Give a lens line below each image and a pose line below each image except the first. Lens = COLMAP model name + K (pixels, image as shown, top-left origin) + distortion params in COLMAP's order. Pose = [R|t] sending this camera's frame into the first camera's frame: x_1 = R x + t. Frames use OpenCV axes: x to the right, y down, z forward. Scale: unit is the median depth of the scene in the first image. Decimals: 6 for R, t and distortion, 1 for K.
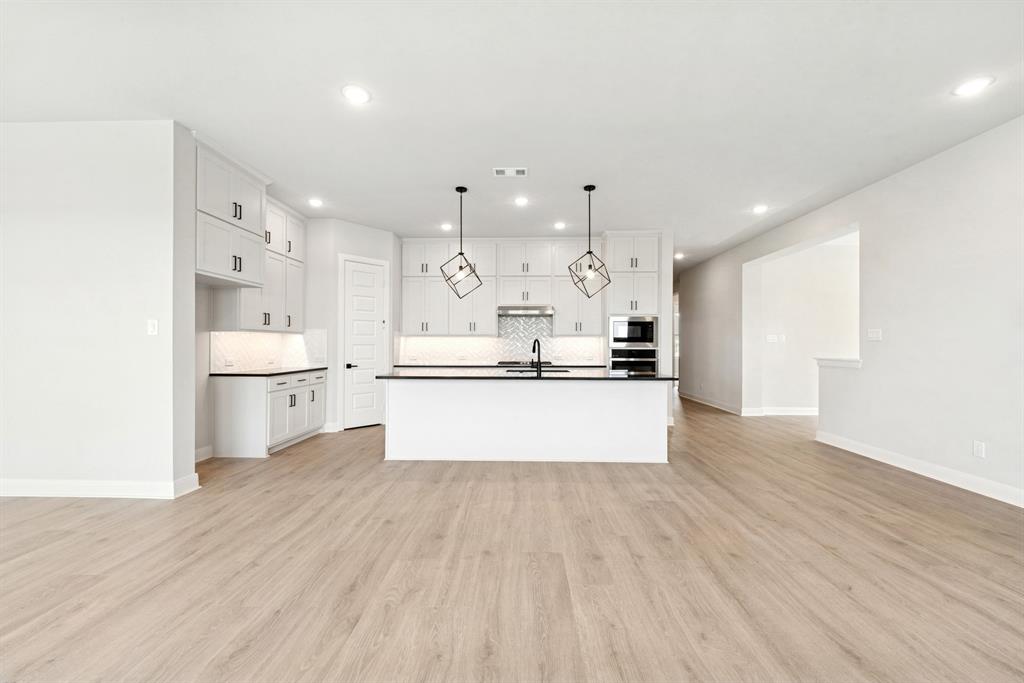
lens RADIAL K [[410.9, 0, 512.4], [0, 410.9, 344.7], [0, 0, 1]] dist [-0.005568, 0.000305]
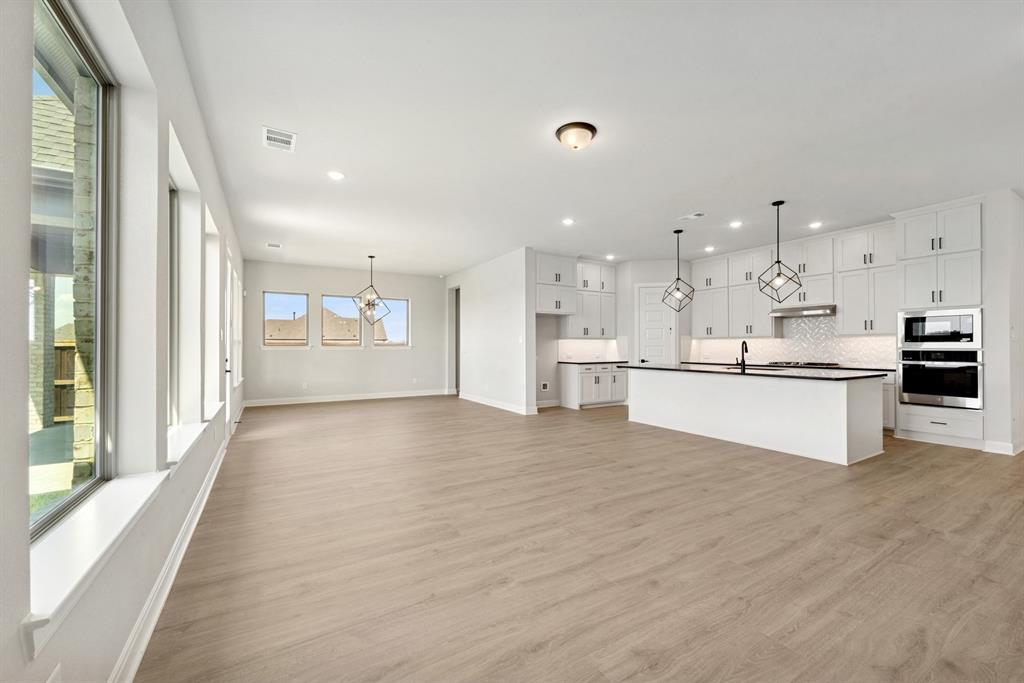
lens RADIAL K [[410.9, 0, 512.7], [0, 410.9, 346.0], [0, 0, 1]] dist [-0.005568, 0.000305]
pose [[0.537541, -0.003478, -0.843230, 0.738217], [0.005446, 0.999985, -0.000652, -0.002504], [0.843220, -0.004241, 0.537552, -0.193099]]
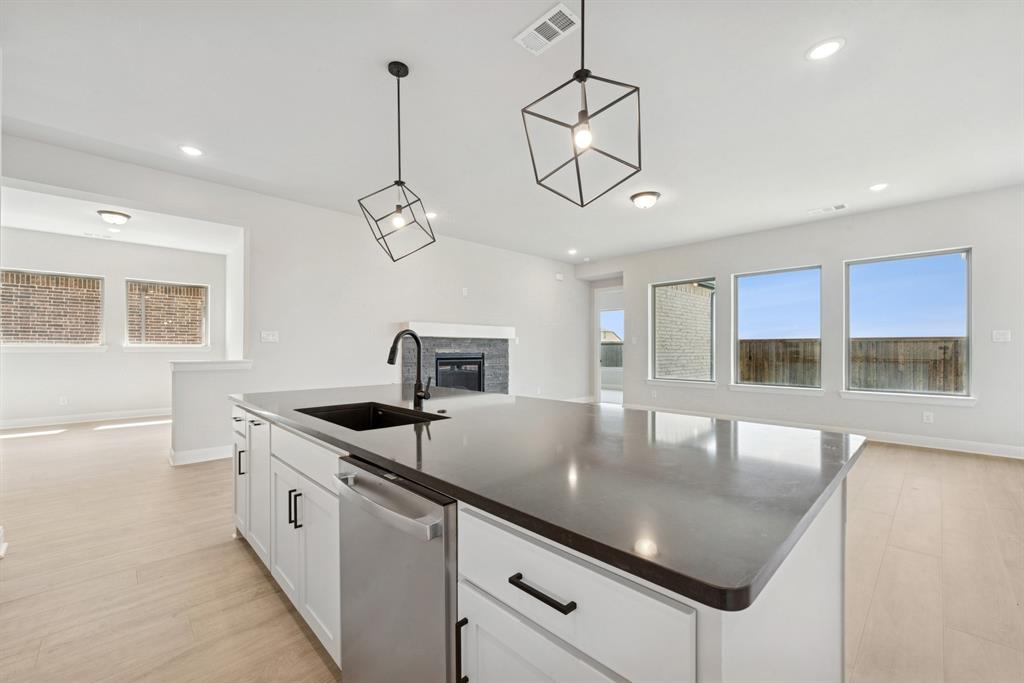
lens RADIAL K [[410.9, 0, 512.7], [0, 410.9, 342.7], [0, 0, 1]] dist [-0.005568, 0.000305]
pose [[-0.720215, 0.008928, 0.693694, -0.316532], [-0.004780, 0.999830, -0.017831, 0.009007], [-0.693735, -0.016158, -0.720049, 1.307546]]
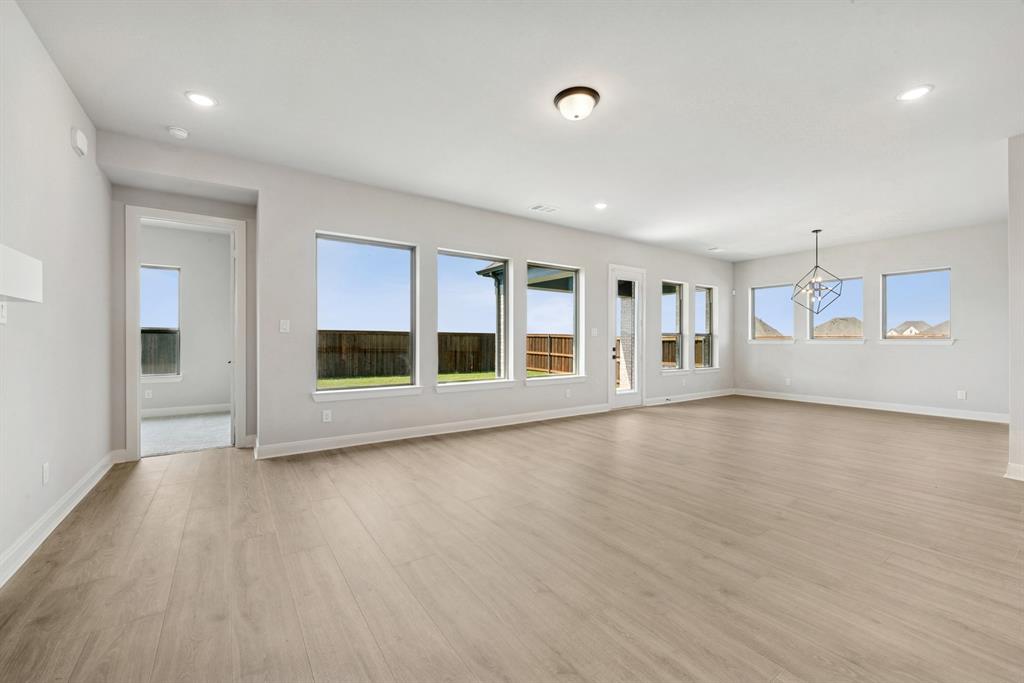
lens RADIAL K [[410.9, 0, 511.5], [0, 410.9, 344.0], [0, 0, 1]] dist [-0.005568, 0.000305]
pose [[-0.805762, 0.001978, -0.592237, 0.653190], [0.000244, 0.999995, 0.003008, 0.005142], [0.592240, 0.002279, -0.805758, 0.782539]]
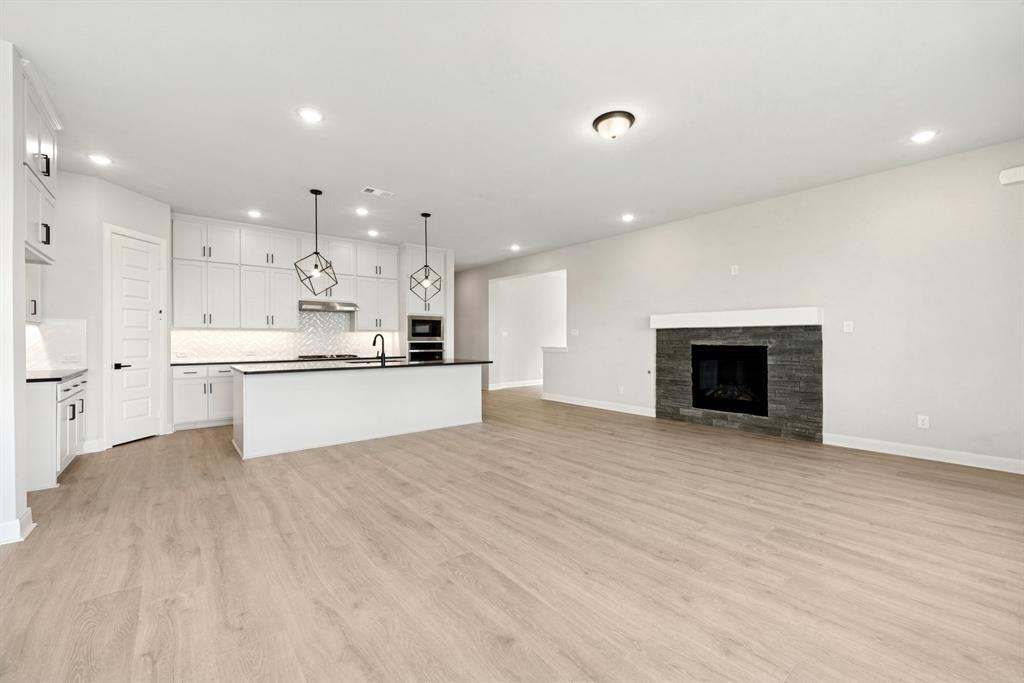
lens RADIAL K [[410.9, 0, 512.0], [0, 410.9, 340.5], [0, 0, 1]] dist [-0.005568, 0.000305]
pose [[0.752159, -0.004330, 0.658968, -0.454579], [0.000550, 0.999982, 0.005942, -0.002617], [-0.658982, -0.004107, 0.752148, -0.130119]]
